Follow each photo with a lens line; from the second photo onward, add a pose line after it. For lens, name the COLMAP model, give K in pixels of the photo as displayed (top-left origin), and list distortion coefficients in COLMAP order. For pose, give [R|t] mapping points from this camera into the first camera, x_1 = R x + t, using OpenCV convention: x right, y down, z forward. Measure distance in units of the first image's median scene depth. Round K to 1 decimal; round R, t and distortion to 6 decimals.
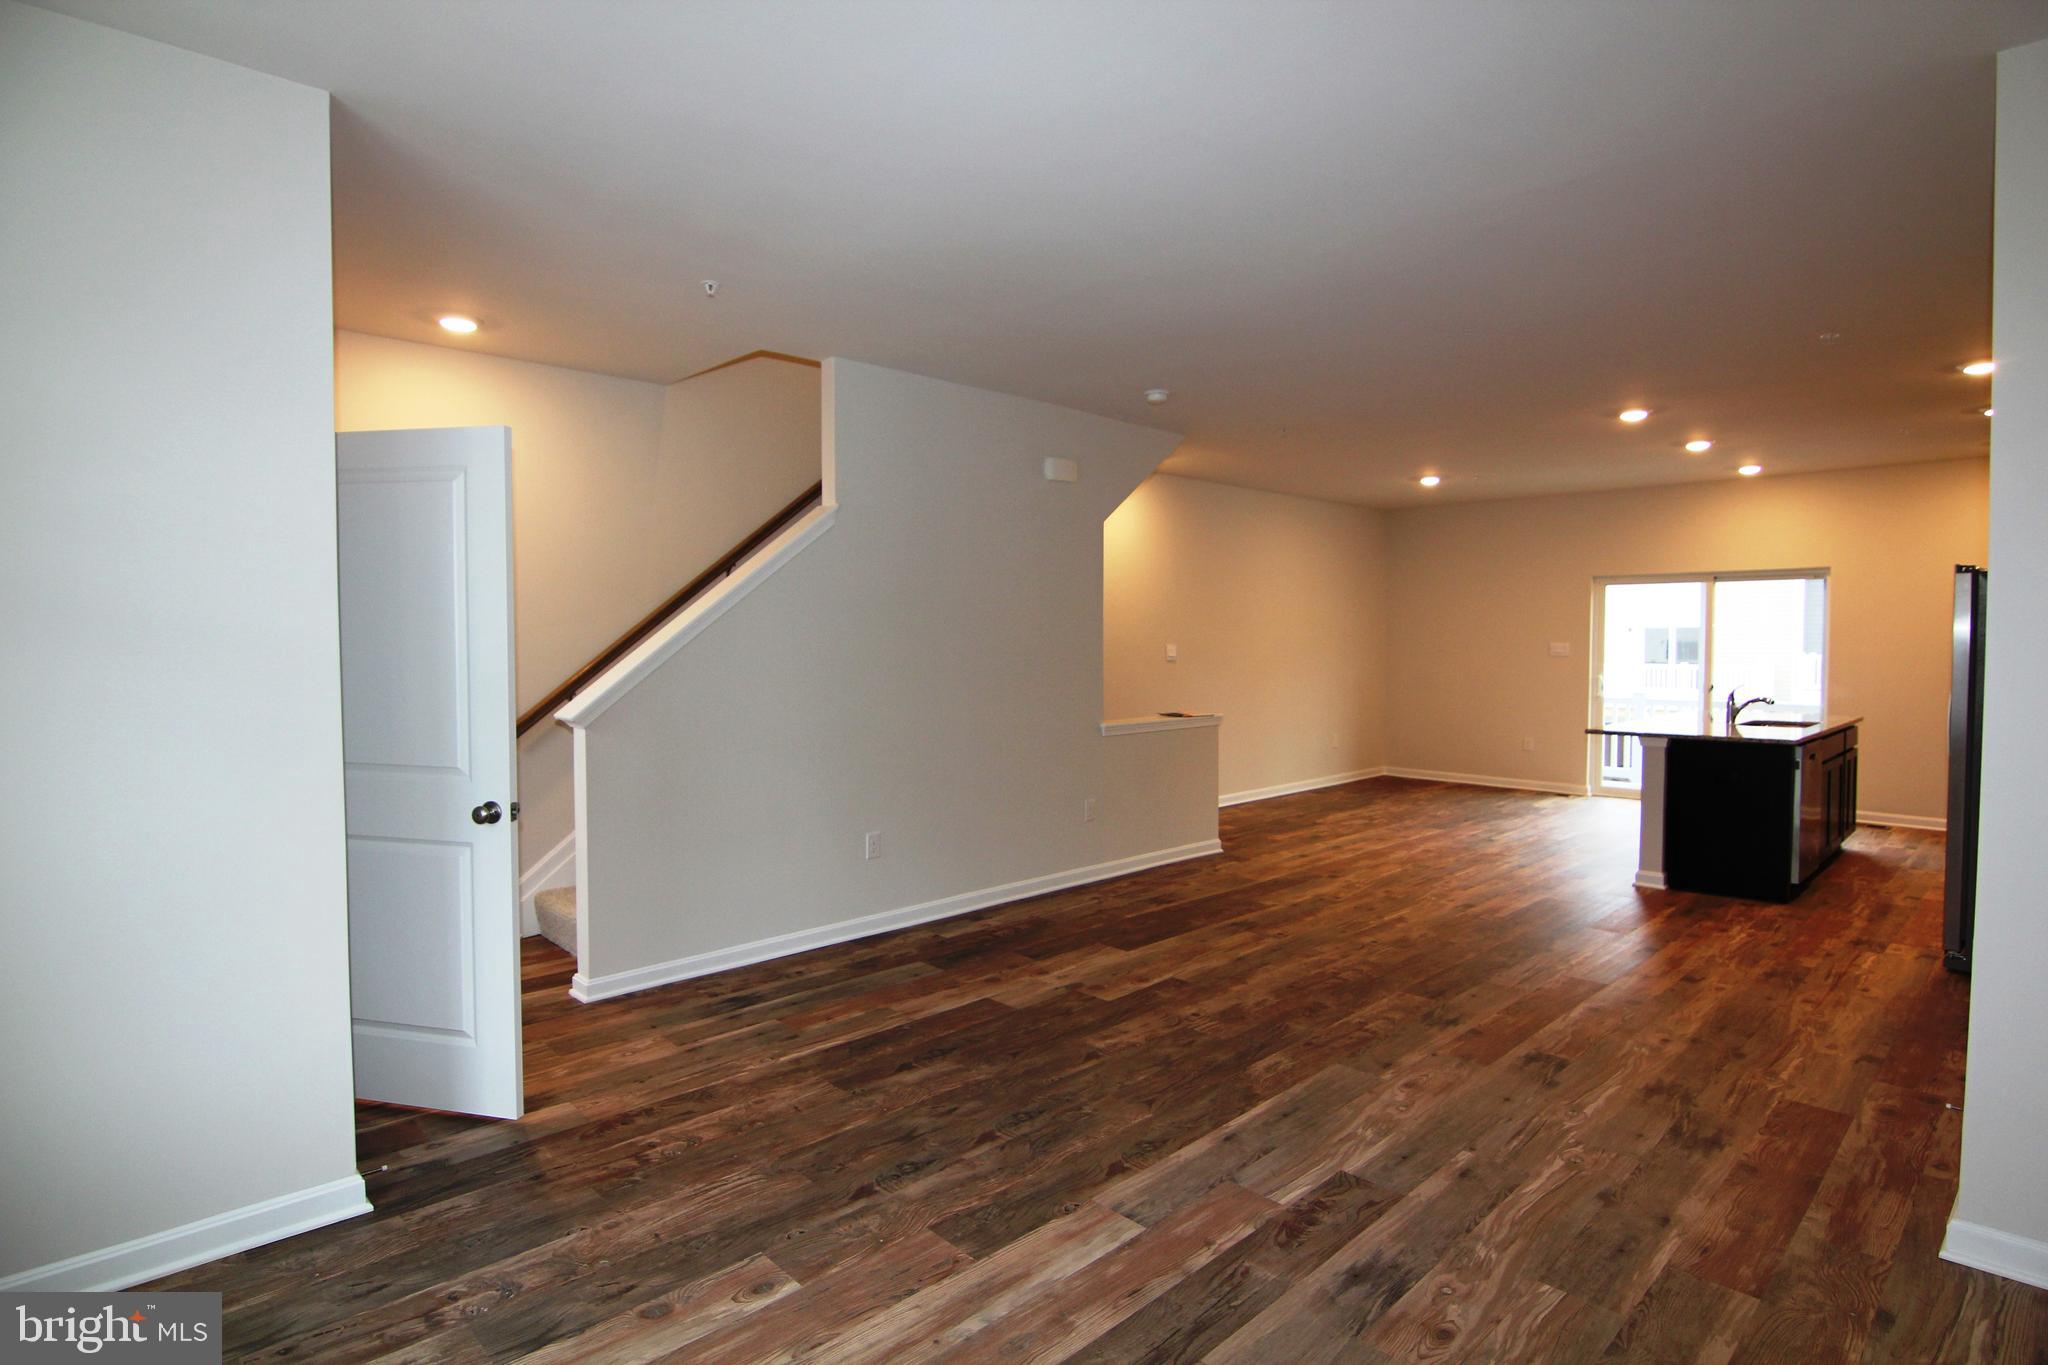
lens RADIAL K [[1046.8, 0, 1043.2], [0, 1046.8, 678.2], [0, 0, 1]] dist [0.001801, -0.017486]
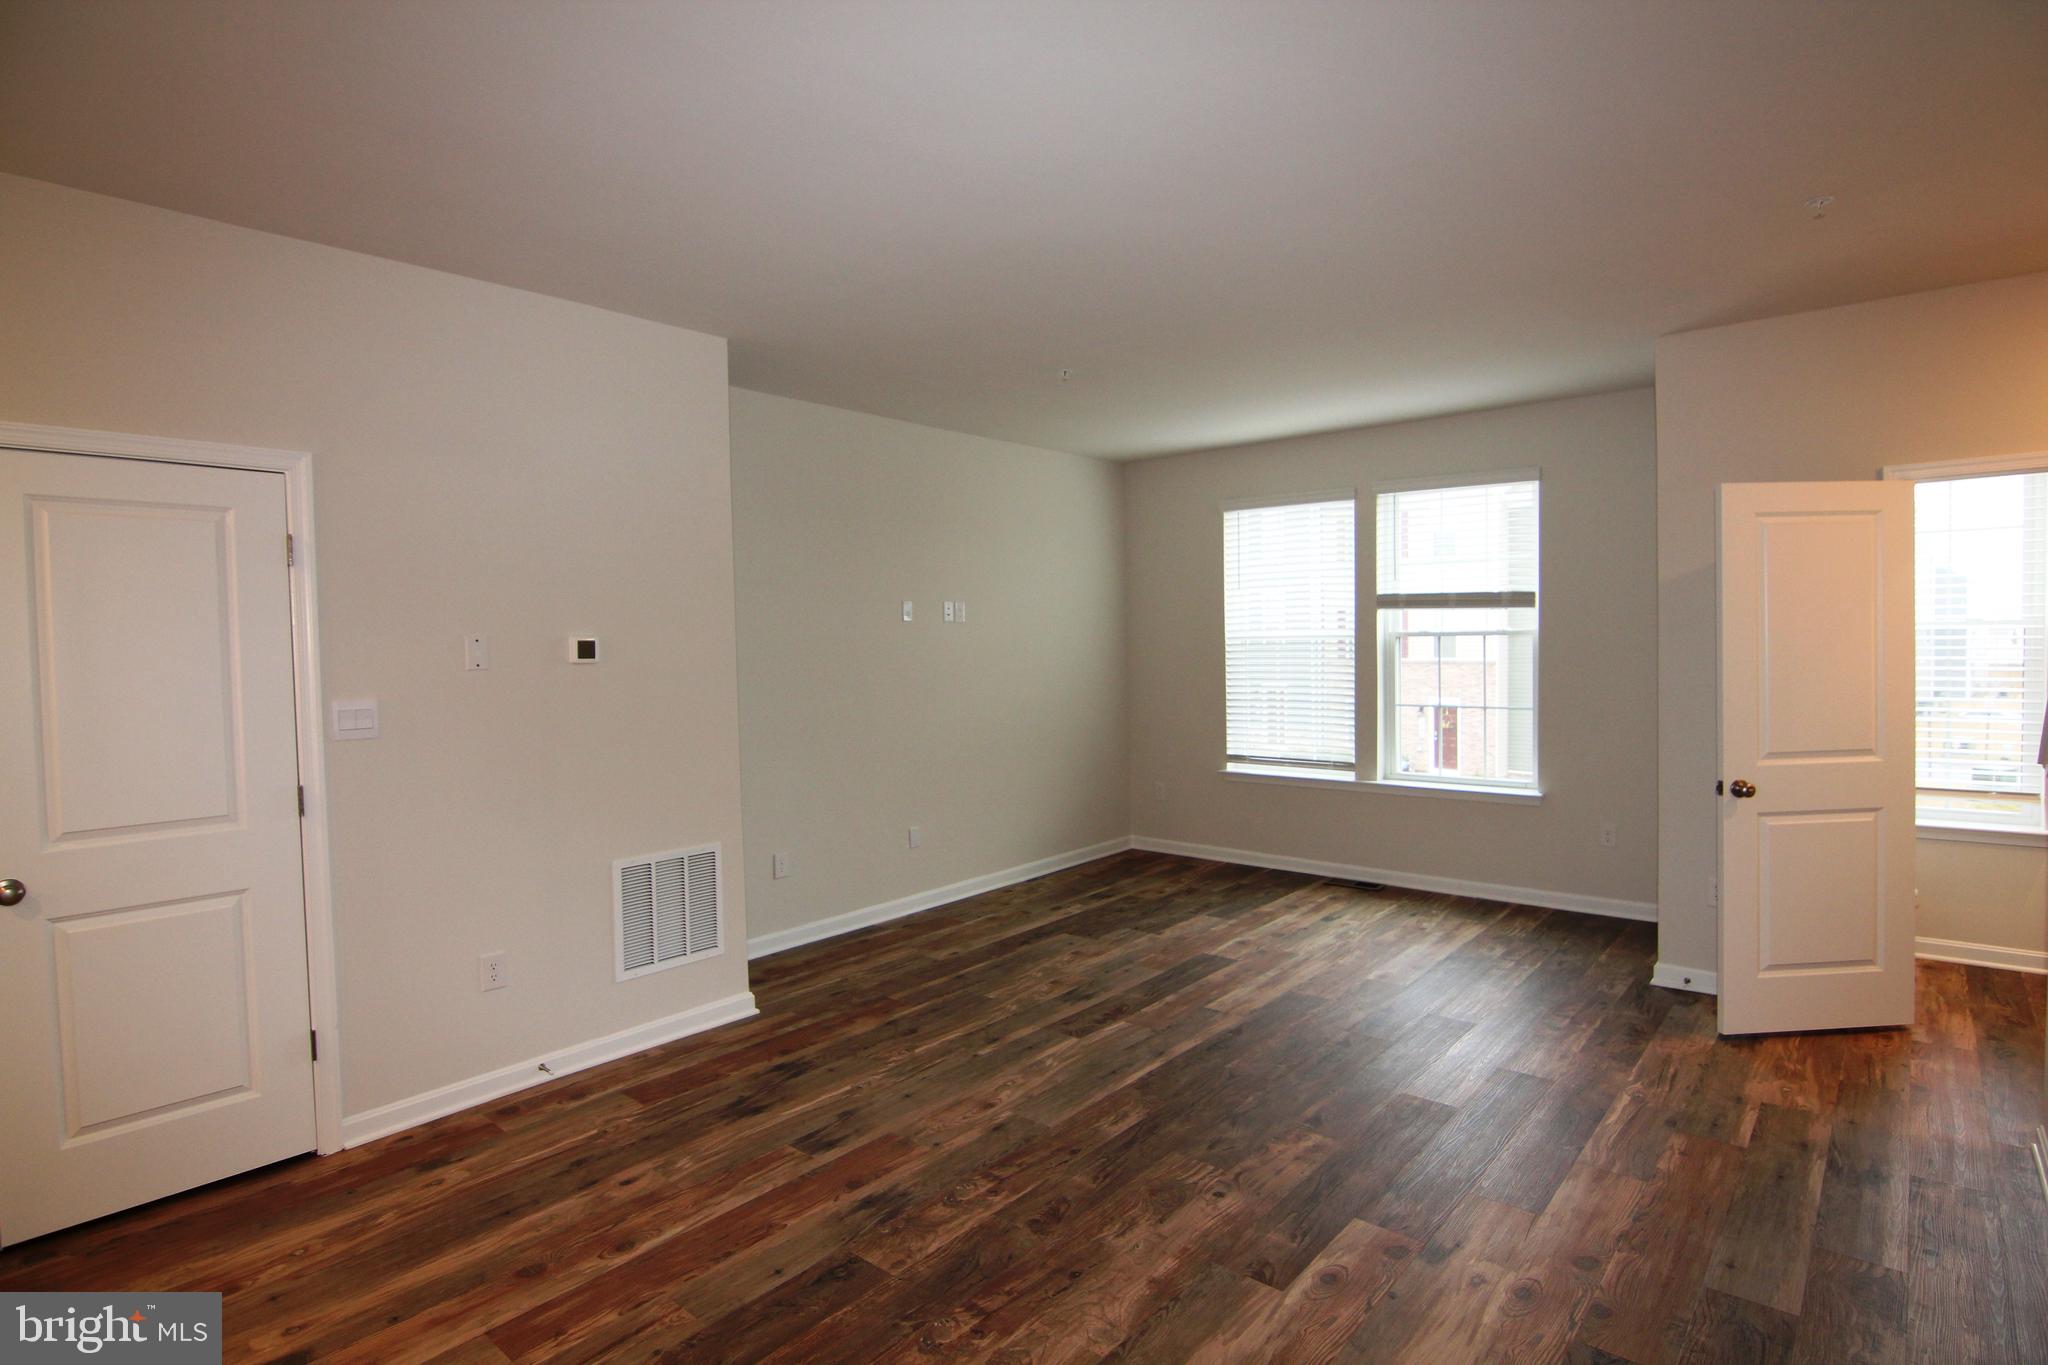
lens RADIAL K [[1076.0, 0, 1024.0], [0, 1076.0, 682.5], [0, 0, 1]] dist [0.000214, -0.030443]
pose [[-0.996304, 0.021089, -0.083269, 0.412446], [0.014456, 0.996732, 0.079476, -0.108540], [0.084672, 0.077979, -0.993353, 2.101471]]
